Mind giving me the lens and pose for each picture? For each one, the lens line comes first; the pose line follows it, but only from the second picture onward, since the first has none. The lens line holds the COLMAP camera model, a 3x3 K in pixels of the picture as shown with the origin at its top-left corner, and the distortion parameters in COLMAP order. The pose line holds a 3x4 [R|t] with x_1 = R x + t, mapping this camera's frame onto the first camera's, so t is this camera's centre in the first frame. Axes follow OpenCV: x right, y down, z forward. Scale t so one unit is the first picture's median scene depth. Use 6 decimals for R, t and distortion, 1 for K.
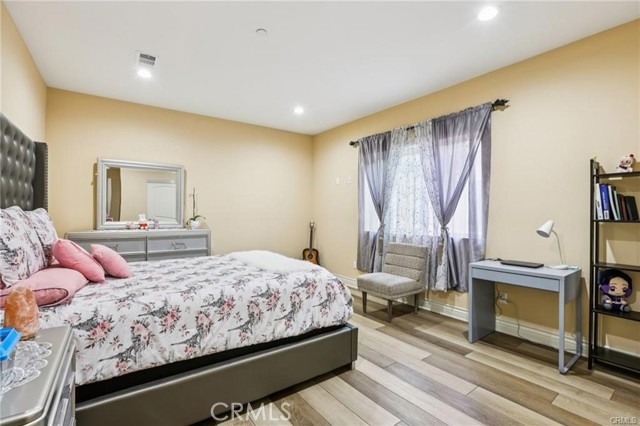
lens RADIAL K [[288.9, 0, 320.0], [0, 288.9, 213.0], [0, 0, 1]] dist [-0.025885, 0.000518]
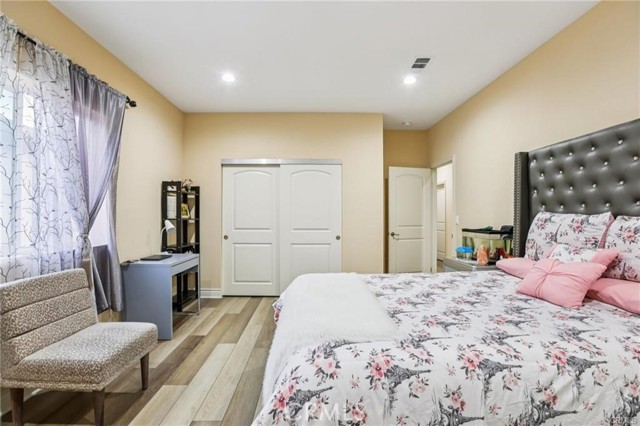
lens RADIAL K [[288.9, 0, 320.0], [0, 288.9, 213.0], [0, 0, 1]] dist [-0.025885, 0.000518]
pose [[-0.823596, -0.002442, 0.567172, -0.610646], [-0.010014, 0.999897, -0.010235, -0.001288], [-0.567089, -0.014109, -0.823536, 1.872221]]
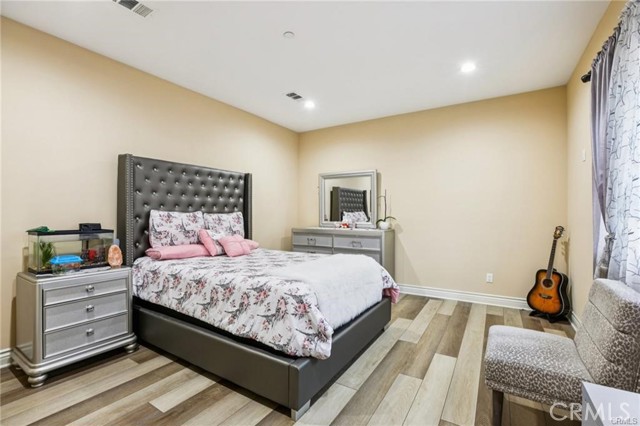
lens RADIAL K [[288.9, 0, 320.0], [0, 288.9, 213.0], [0, 0, 1]] dist [-0.025885, 0.000518]
pose [[0.370435, -0.012566, -0.928773, 0.838838], [0.006028, 0.999920, -0.011125, 0.010171], [0.928839, -0.001478, 0.370481, 0.782204]]
